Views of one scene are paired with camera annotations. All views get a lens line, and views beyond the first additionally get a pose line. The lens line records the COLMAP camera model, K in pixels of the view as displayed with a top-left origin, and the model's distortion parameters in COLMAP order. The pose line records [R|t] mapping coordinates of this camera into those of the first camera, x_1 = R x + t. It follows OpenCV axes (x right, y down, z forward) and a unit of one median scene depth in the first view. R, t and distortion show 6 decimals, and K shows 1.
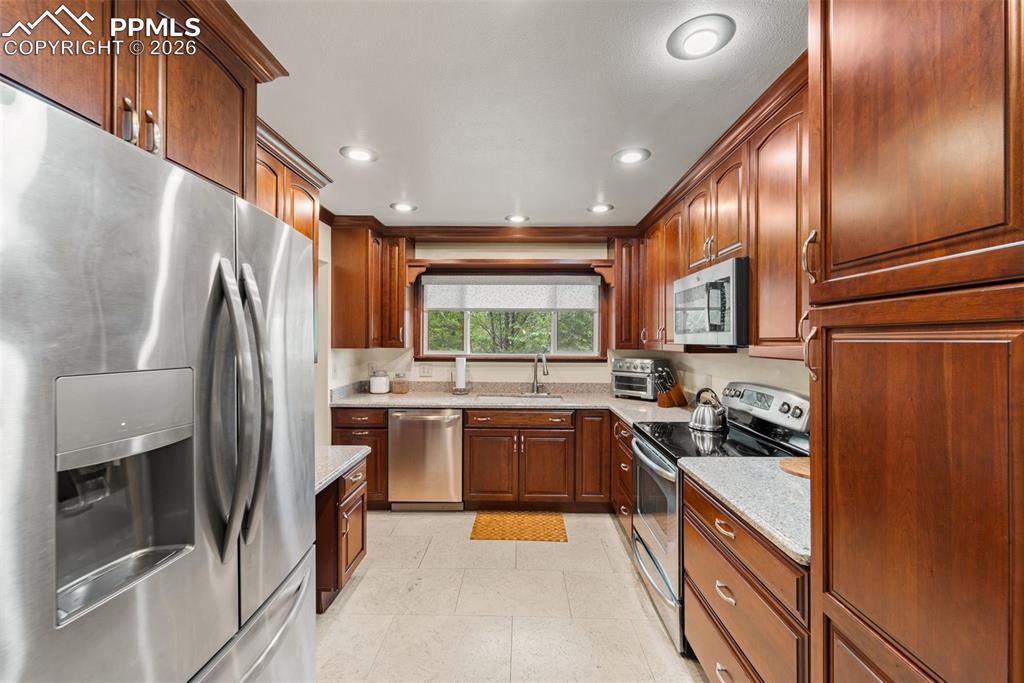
lens RADIAL K [[418.8, 0, 514.6], [0, 418.8, 338.6], [0, 0, 1]] dist [0.004645, -0.001515]
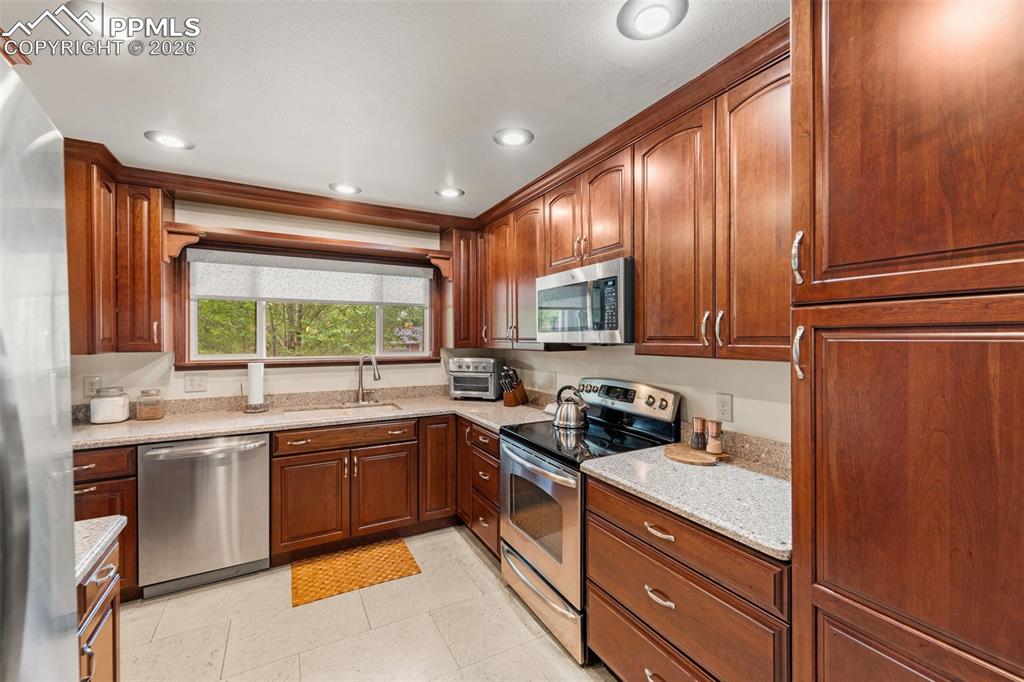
lens RADIAL K [[418.8, 0, 513.4], [0, 418.8, 338.9], [0, 0, 1]] dist [0.004645, -0.001515]
pose [[0.866369, -0.007074, 0.499354, -0.119126], [0.003720, 0.999963, 0.007711, -0.002354], [-0.499391, -0.004823, 0.866364, 0.138827]]
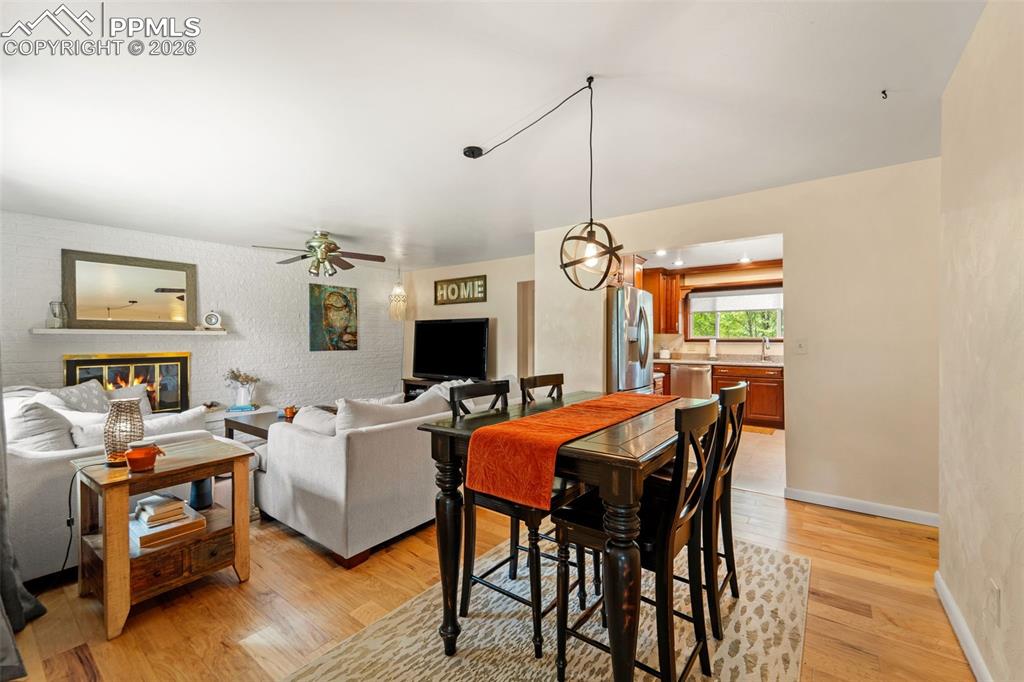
lens RADIAL K [[418.8, 0, 514.4], [0, 418.8, 339.3], [0, 0, 1]] dist [0.004645, -0.001515]
pose [[0.812725, -0.002368, -0.582642, 0.245959], [0.001334, 0.999997, -0.002202, 0.054089], [0.582645, 0.001012, 0.812726, -1.014503]]
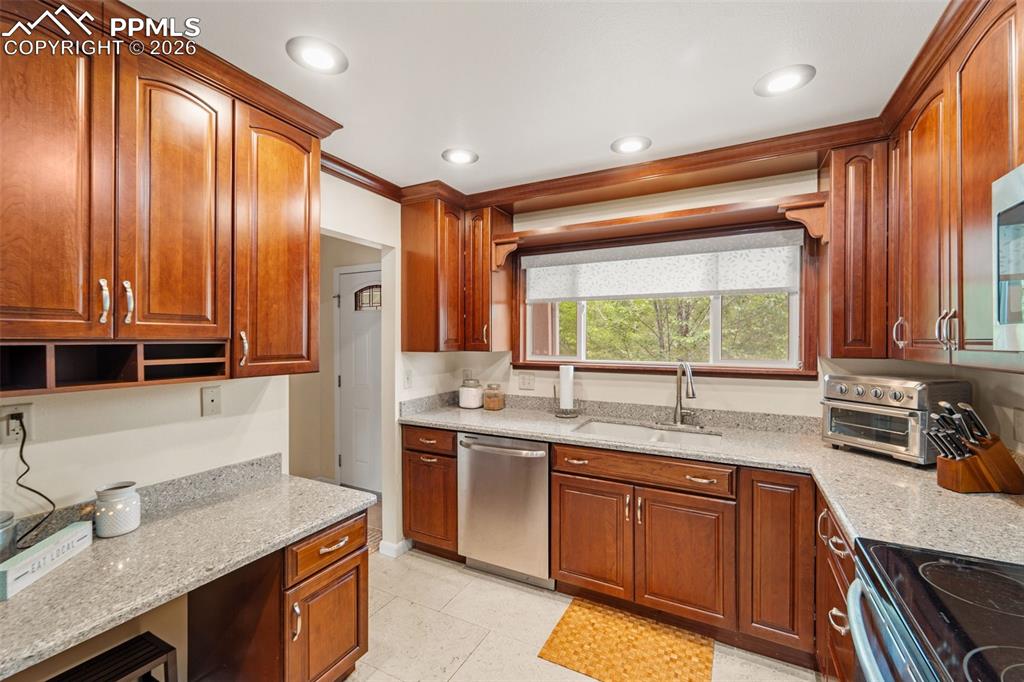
lens RADIAL K [[418.8, 0, 514.5], [0, 418.8, 340.6], [0, 0, 1]] dist [0.004645, -0.001515]
pose [[0.894663, -0.002174, -0.446737, 0.127822], [0.003080, 0.999994, 0.001301, 0.001427], [0.446731, -0.002539, 0.894665, 0.367456]]
